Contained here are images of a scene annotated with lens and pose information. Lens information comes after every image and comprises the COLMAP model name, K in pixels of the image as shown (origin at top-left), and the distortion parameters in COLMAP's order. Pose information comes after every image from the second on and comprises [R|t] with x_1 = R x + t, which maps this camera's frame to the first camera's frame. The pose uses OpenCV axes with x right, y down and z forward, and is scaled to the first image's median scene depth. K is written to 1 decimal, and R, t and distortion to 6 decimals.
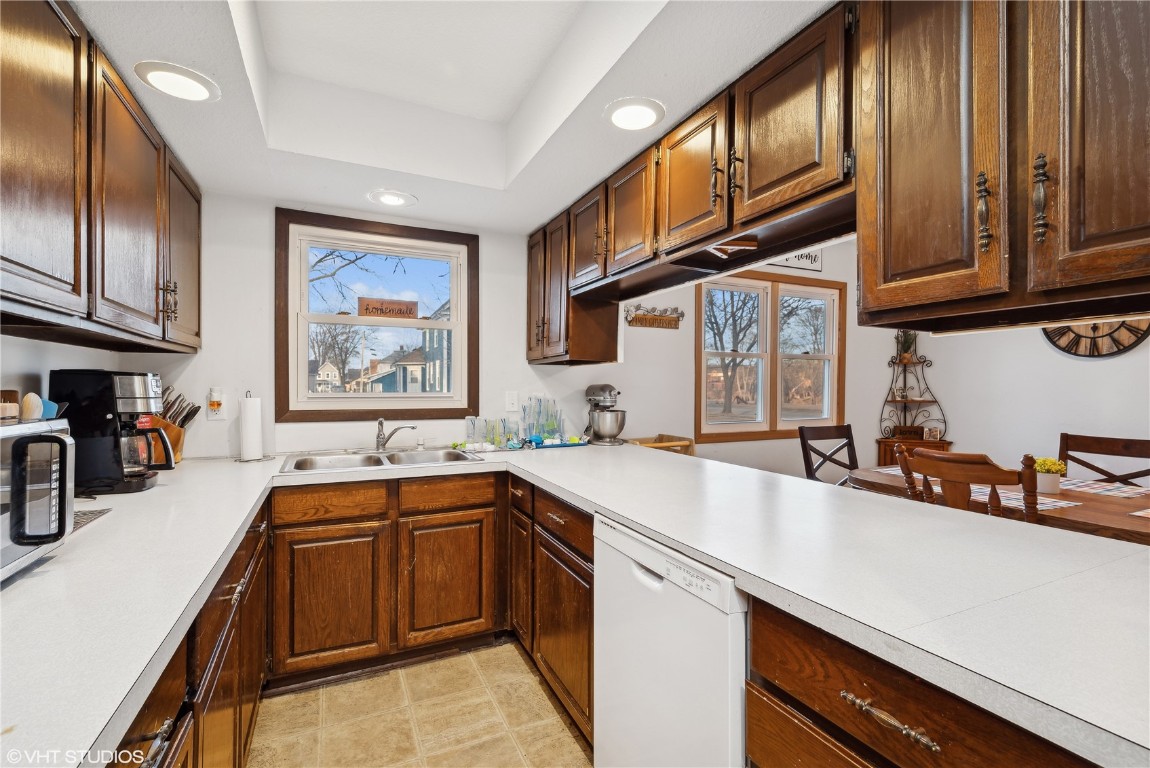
lens RADIAL K [[514.0, 0, 575.0], [0, 514.0, 384.0], [0, 0, 1]] dist [0.001573, -0.000250]
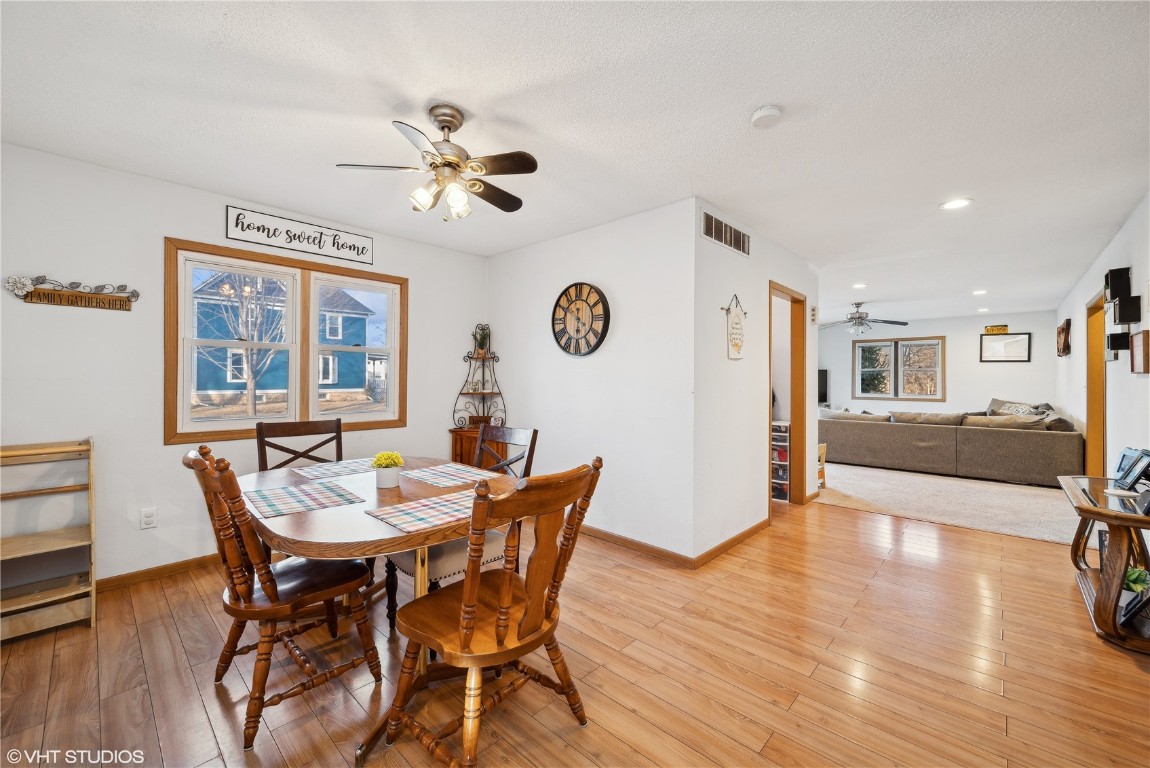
lens RADIAL K [[463.8, 0, 578.6], [0, 463.8, 383.1], [0, 0, 1]] dist [0.000122, -0.000045]
pose [[0.929497, 0.001025, 0.368828, 0.973923], [-0.006003, 0.999906, 0.012347, -0.002857], [-0.368780, -0.013691, 0.929416, 0.017763]]
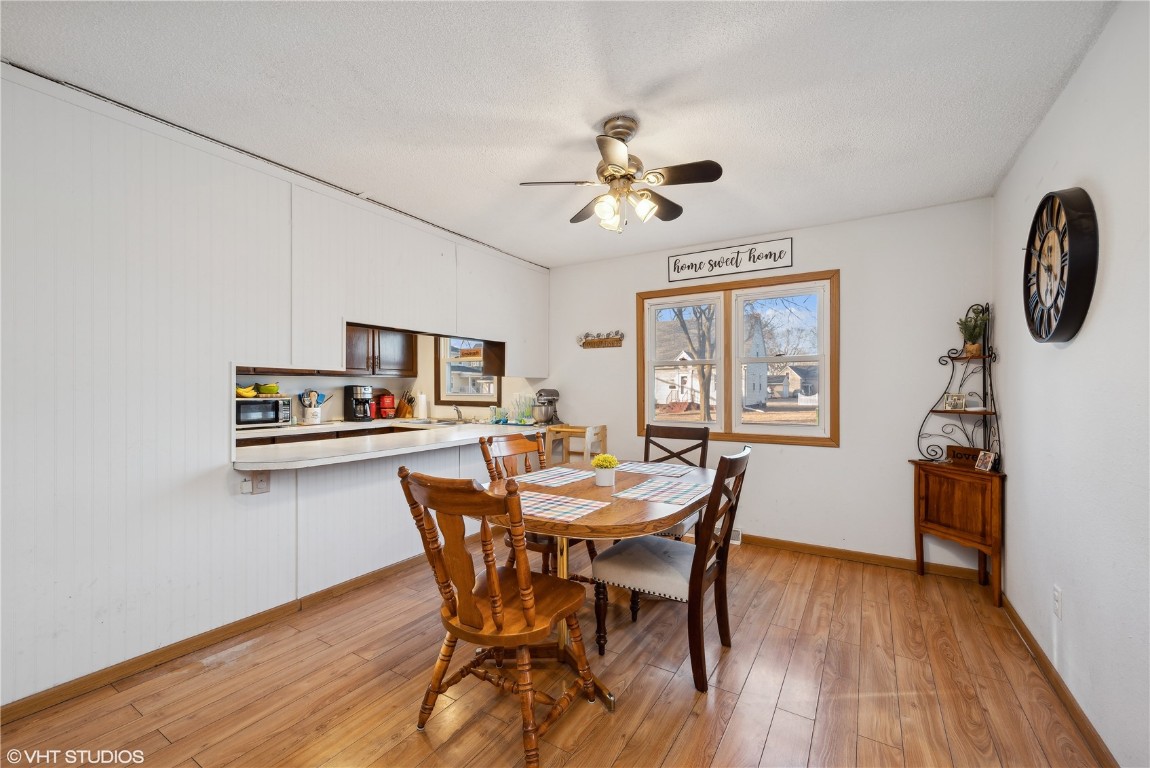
lens RADIAL K [[467.2, 0, 571.2], [0, 467.2, 394.1], [0, 0, 1]] dist [-0.000618, -0.000078]
pose [[0.538097, 0.006907, -0.842854, 1.825751], [0.001888, 0.999954, 0.009400, 0.004287], [0.842881, -0.006649, 0.538060, 0.397548]]
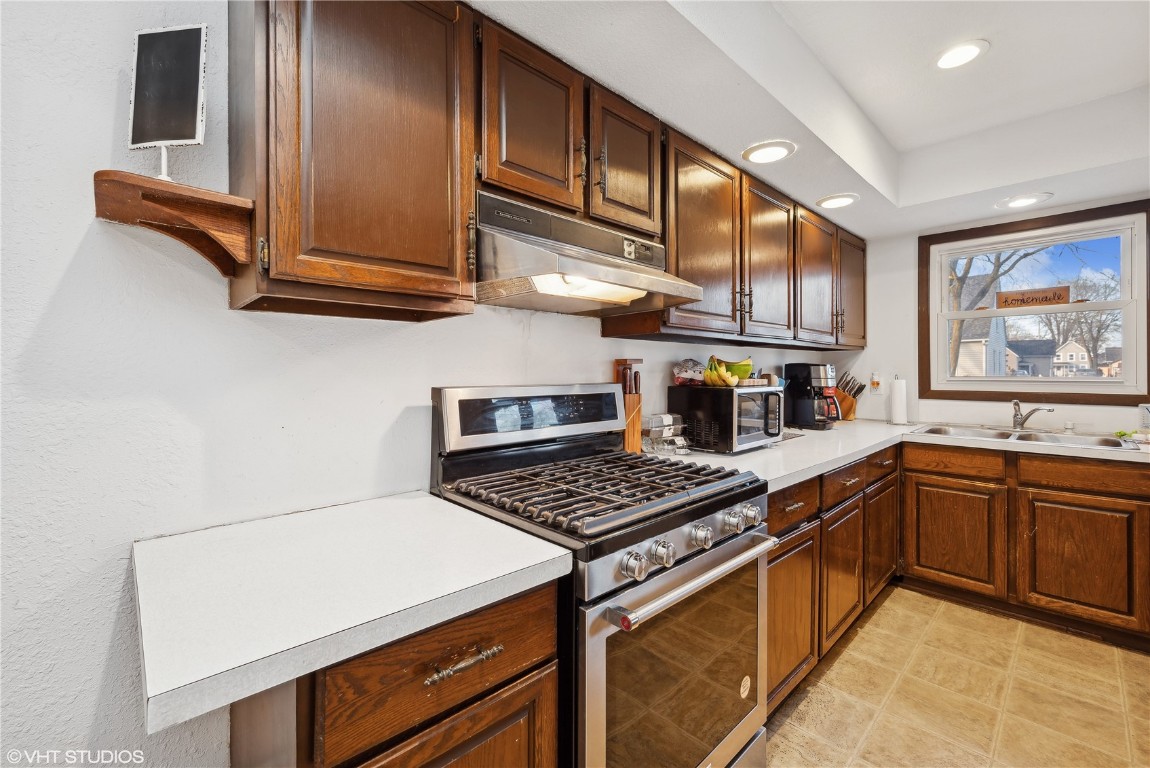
lens RADIAL K [[477.3, 0, 570.9], [0, 477.3, 378.5], [0, 0, 1]] dist [0.001004, 0.000113]
pose [[0.304508, 0.011508, -0.952440, 0.357295], [0.008816, 0.999850, 0.014899, -0.003683], [0.952469, -0.012934, 0.304361, -0.260237]]
